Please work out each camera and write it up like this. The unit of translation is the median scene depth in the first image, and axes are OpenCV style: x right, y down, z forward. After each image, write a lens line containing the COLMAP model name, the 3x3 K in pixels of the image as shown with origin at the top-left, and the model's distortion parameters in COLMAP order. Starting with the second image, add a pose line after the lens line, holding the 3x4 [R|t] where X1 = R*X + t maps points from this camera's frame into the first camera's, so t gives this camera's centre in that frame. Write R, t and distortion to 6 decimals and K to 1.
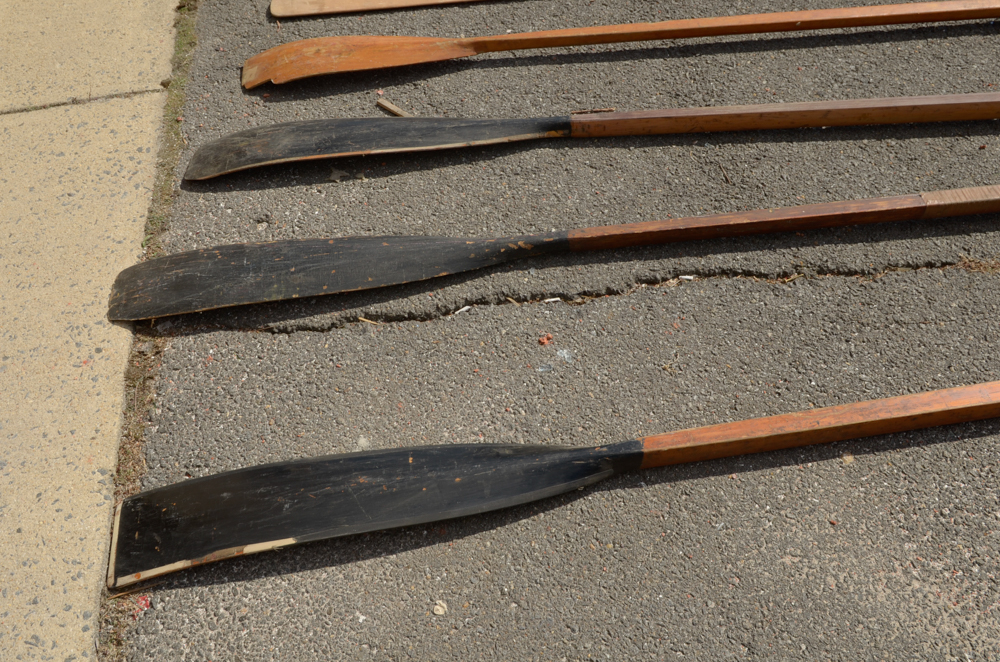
lens RADIAL K [[898.2, 0, 500.0], [0, 898.2, 331.0], [0, 0, 1]] dist [-0.068794, 0.045914]
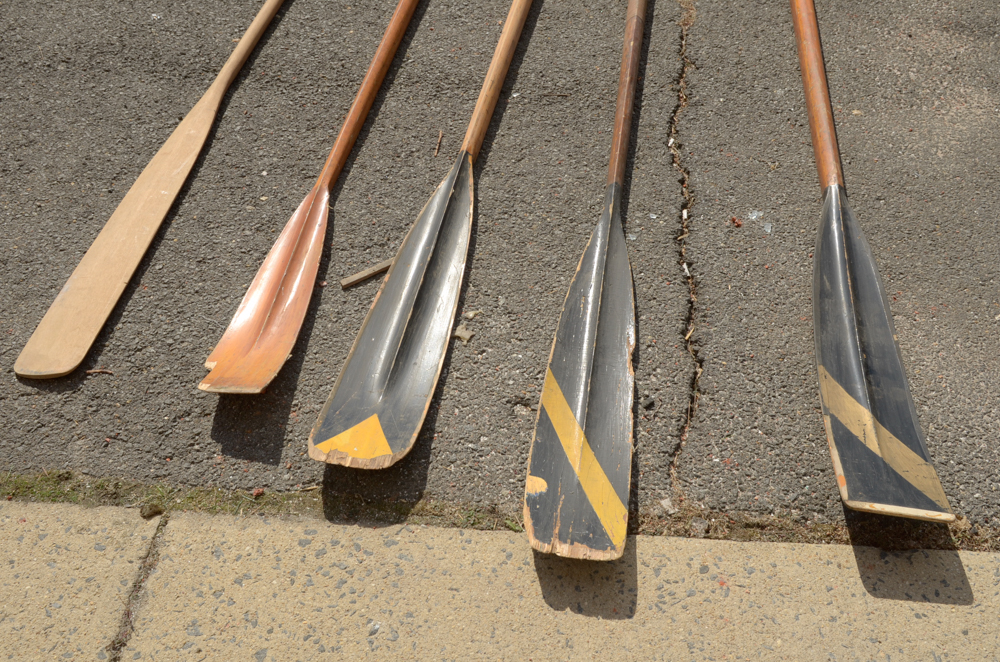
lens RADIAL K [[969.2, 0, 504.5], [0, 969.2, 332.6], [0, 0, 1]] dist [-0.063287, 0.038220]
pose [[0.231969, -0.679573, 0.695968, -1.119444], [0.751741, 0.579307, 0.315102, -0.599077], [-0.617314, 0.450094, 0.645244, 0.536499]]
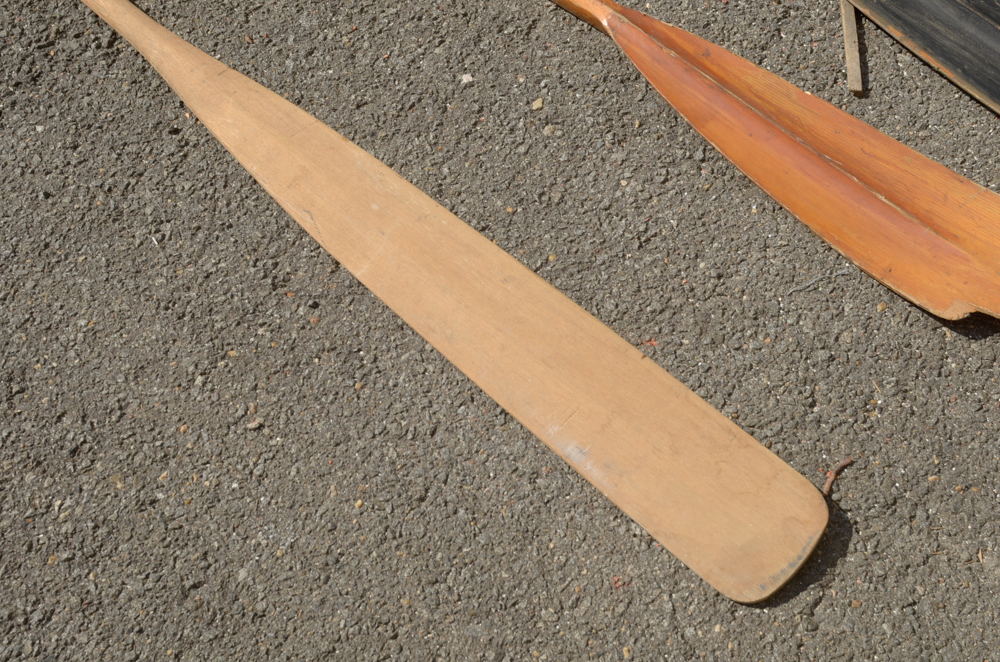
lens RADIAL K [[1435.4, 0, 500.6], [0, 1435.4, 345.1], [0, 0, 1]] dist [0.001316, 0.081908]
pose [[-0.633021, -0.621169, 0.461988, -0.665482], [0.644520, -0.092325, 0.758992, -1.427144], [-0.428810, 0.778219, 0.458800, 1.260291]]
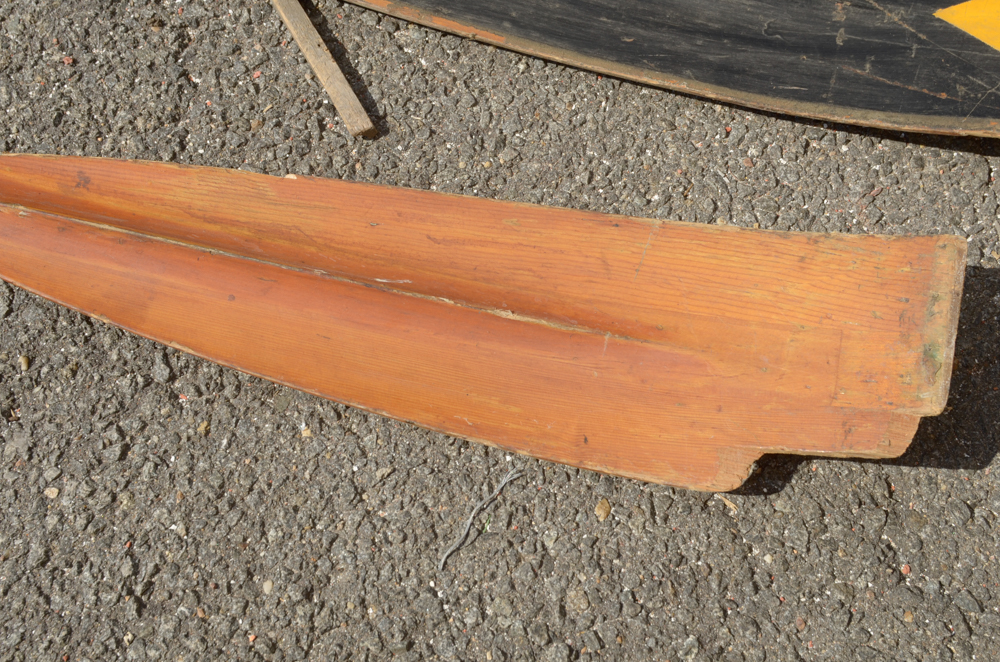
lens RADIAL K [[1435.4, 0, 500.6], [0, 1435.4, 345.1], [0, 0, 1]] dist [0.001316, 0.081908]
pose [[-0.945909, -0.270717, 0.178795, -0.394042], [0.276883, -0.386396, 0.879792, -0.949203], [-0.169089, 0.881709, 0.440452, 1.299024]]
